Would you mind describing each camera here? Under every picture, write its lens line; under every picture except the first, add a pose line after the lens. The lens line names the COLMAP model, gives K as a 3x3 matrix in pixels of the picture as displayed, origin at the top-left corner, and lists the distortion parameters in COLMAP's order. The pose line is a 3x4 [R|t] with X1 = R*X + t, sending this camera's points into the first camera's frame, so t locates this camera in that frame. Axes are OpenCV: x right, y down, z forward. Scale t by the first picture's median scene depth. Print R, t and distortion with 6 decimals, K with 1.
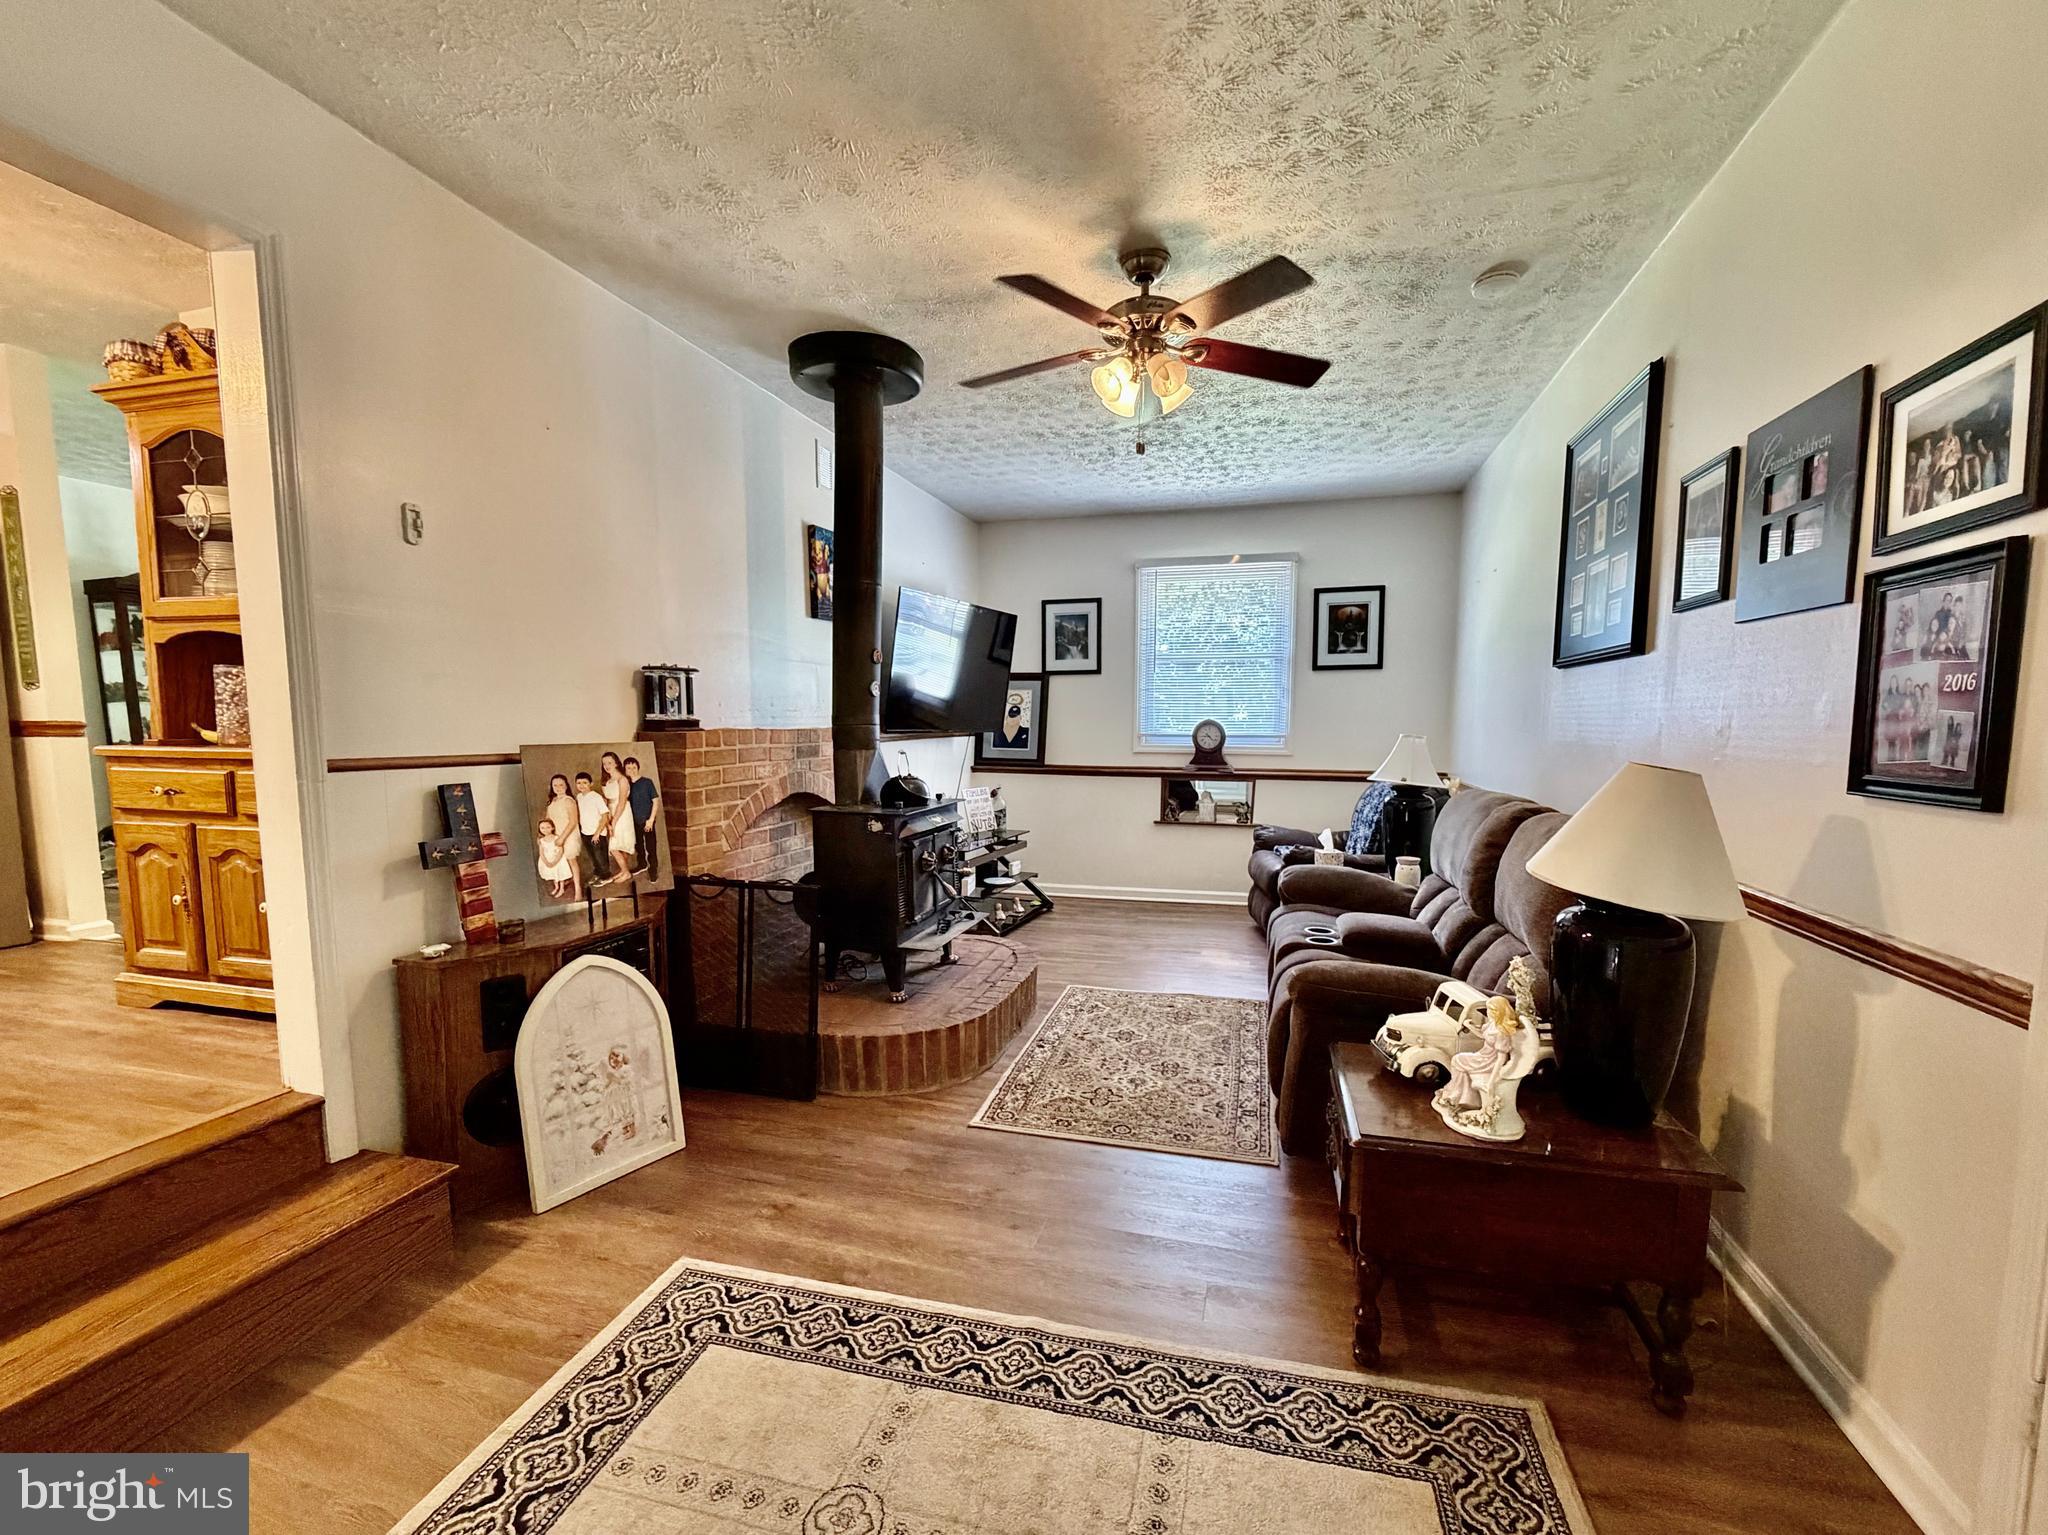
lens RADIAL K [[869.3, 0, 1022.7], [0, 869.3, 786.4], [0, 0, 1]] dist [0.000260, 0.000504]
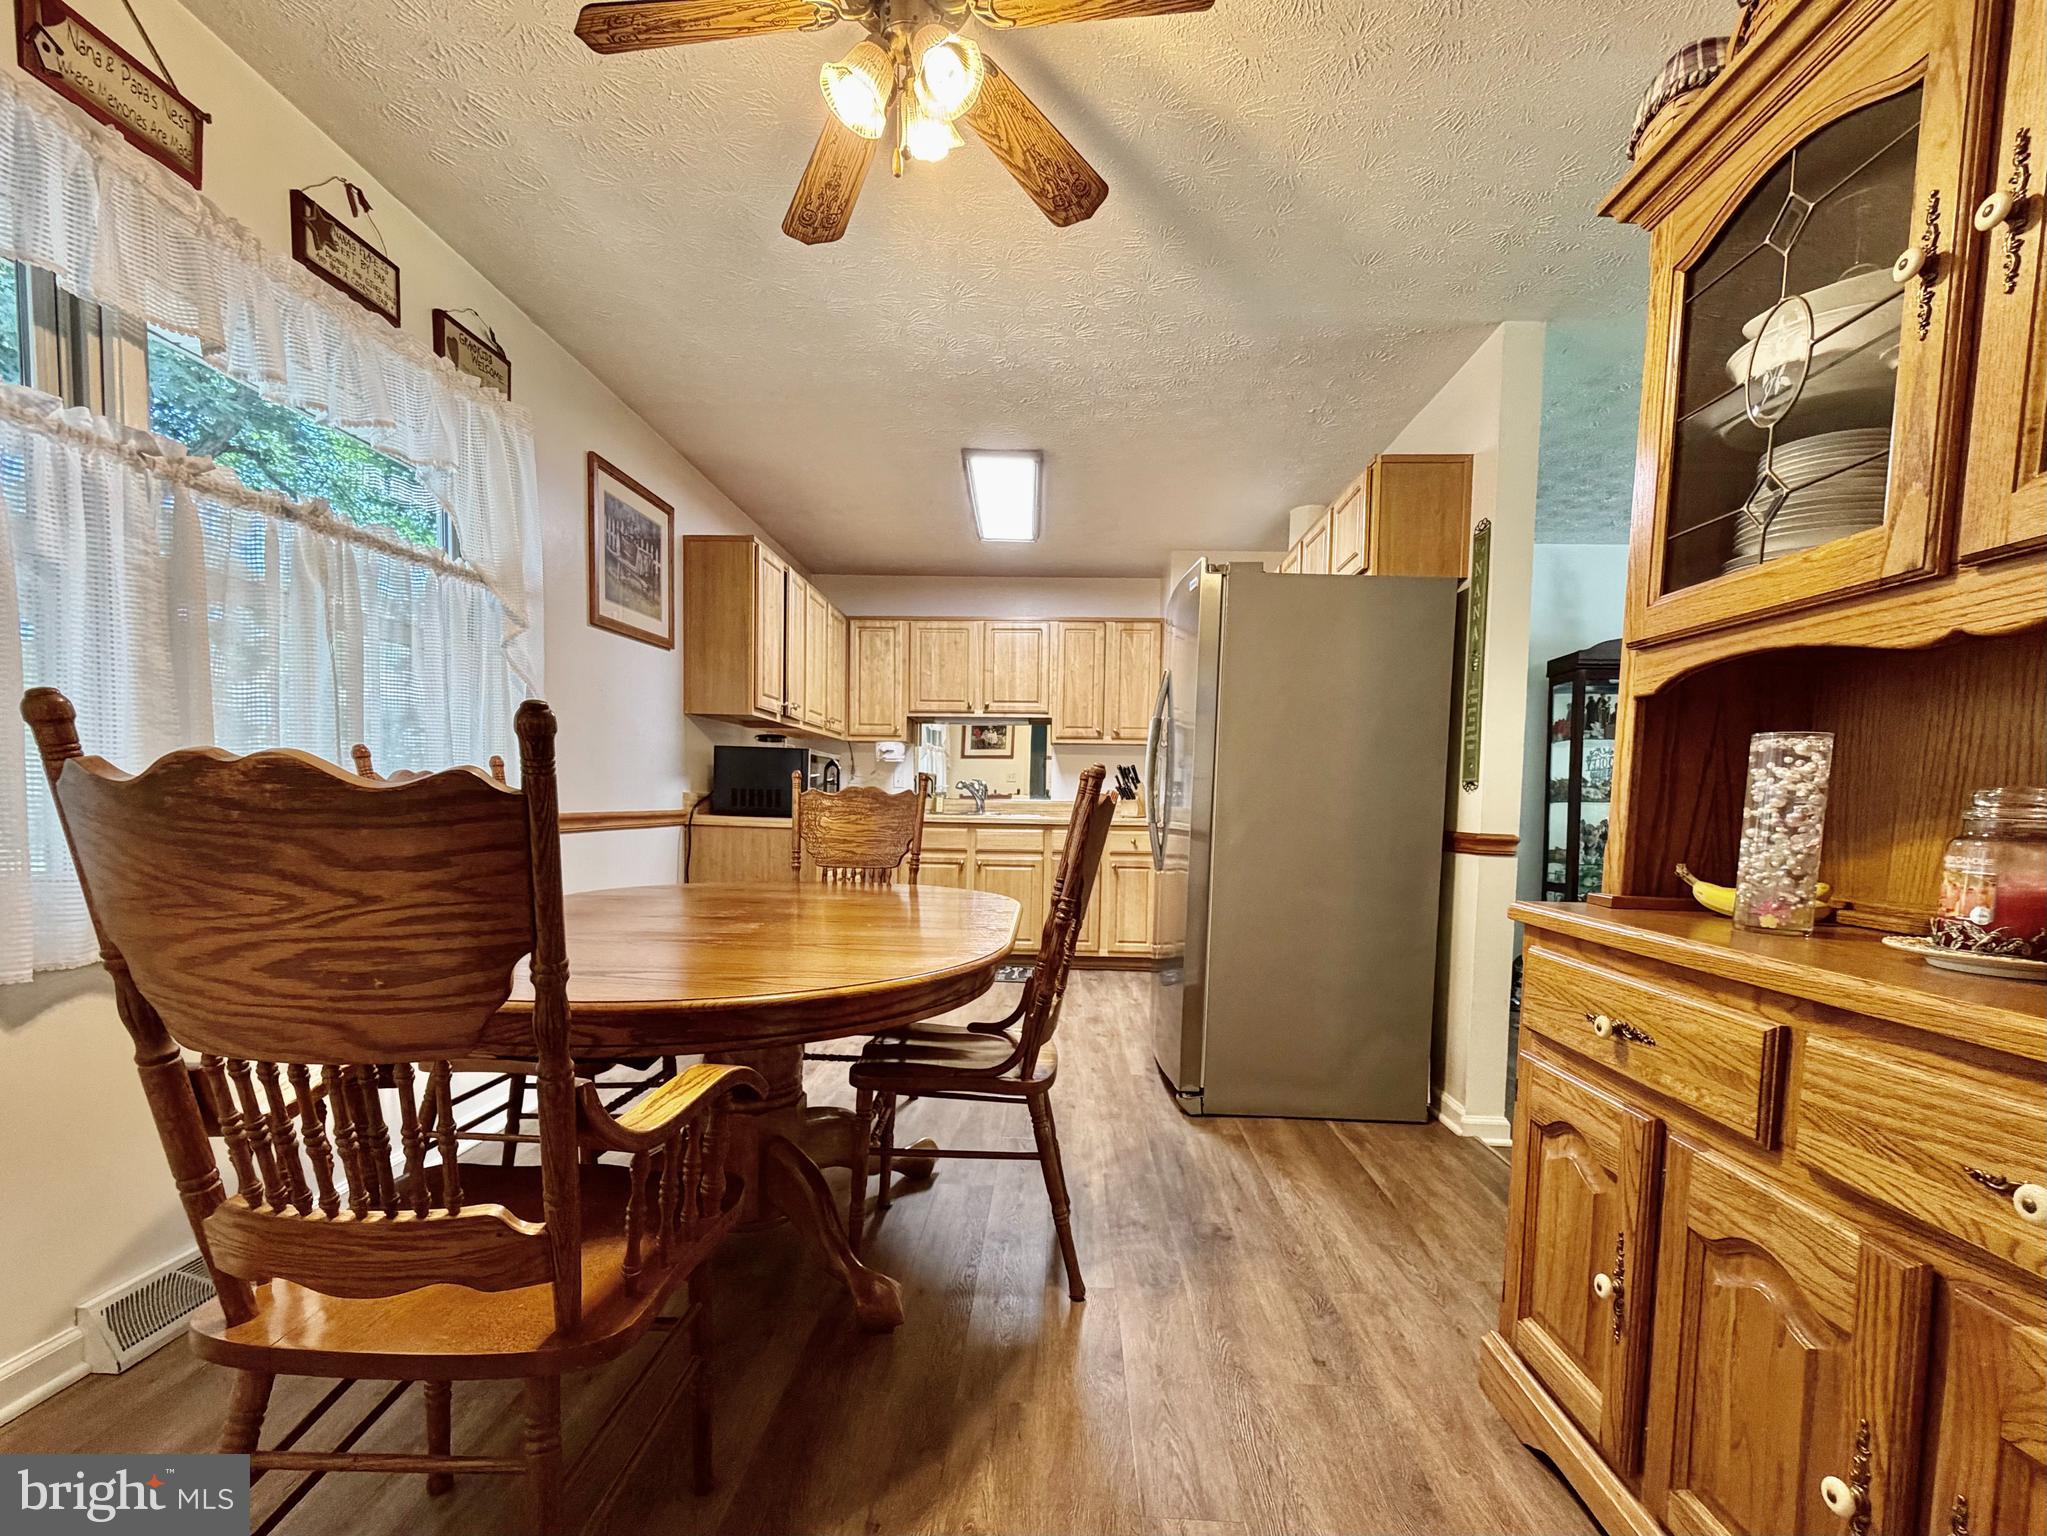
lens RADIAL K [[924.7, 0, 1024.7], [0, 924.7, 894.5], [0, 0, 1]] dist [-0.001102, -0.000963]
pose [[0.242041, 0.101151, -0.964979, -0.583681], [-0.090063, 0.992599, 0.081456, -0.068355], [0.966077, 0.067193, 0.249360, 0.562010]]
